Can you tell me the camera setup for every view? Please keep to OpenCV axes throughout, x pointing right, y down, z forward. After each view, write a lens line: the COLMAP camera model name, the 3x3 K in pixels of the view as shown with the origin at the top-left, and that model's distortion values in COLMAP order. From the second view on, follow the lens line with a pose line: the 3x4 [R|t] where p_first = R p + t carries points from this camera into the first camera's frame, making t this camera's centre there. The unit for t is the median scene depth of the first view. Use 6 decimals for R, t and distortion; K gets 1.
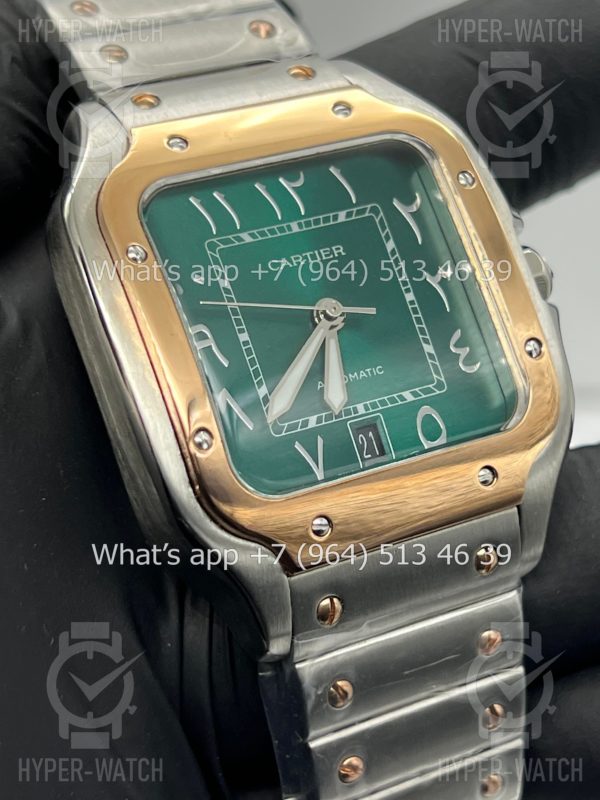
lens RADIAL K [[2033.4, 0, 300.0], [0, 2033.4, 400.0], [0, 0, 1]] dist [0.049840, -0.029807]
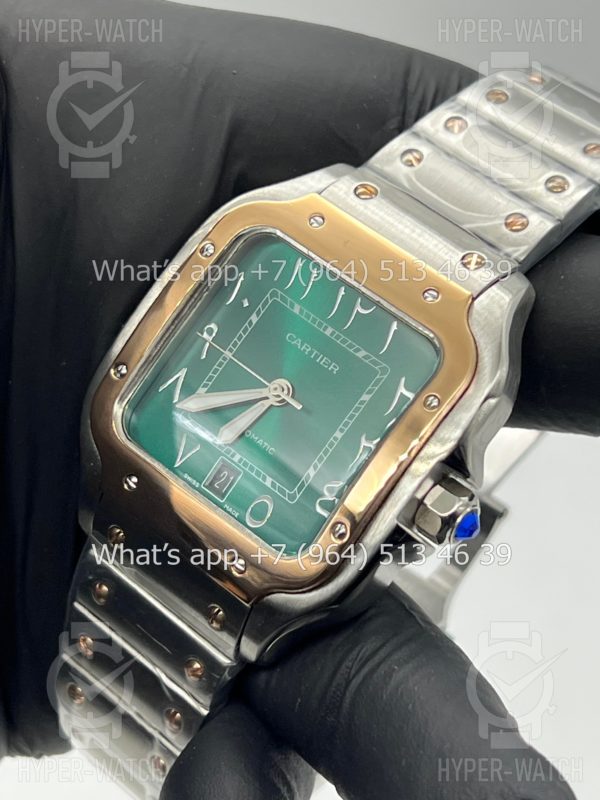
lens RADIAL K [[2033.4, 0, 300.0], [0, 2033.4, 400.0], [0, 0, 1]] dist [0.049840, -0.029807]
pose [[0.329598, 0.639454, -0.694596, 0.890979], [-0.613901, 0.704097, 0.356895, -0.492468], [0.717281, 0.308781, 0.624630, 0.217790]]
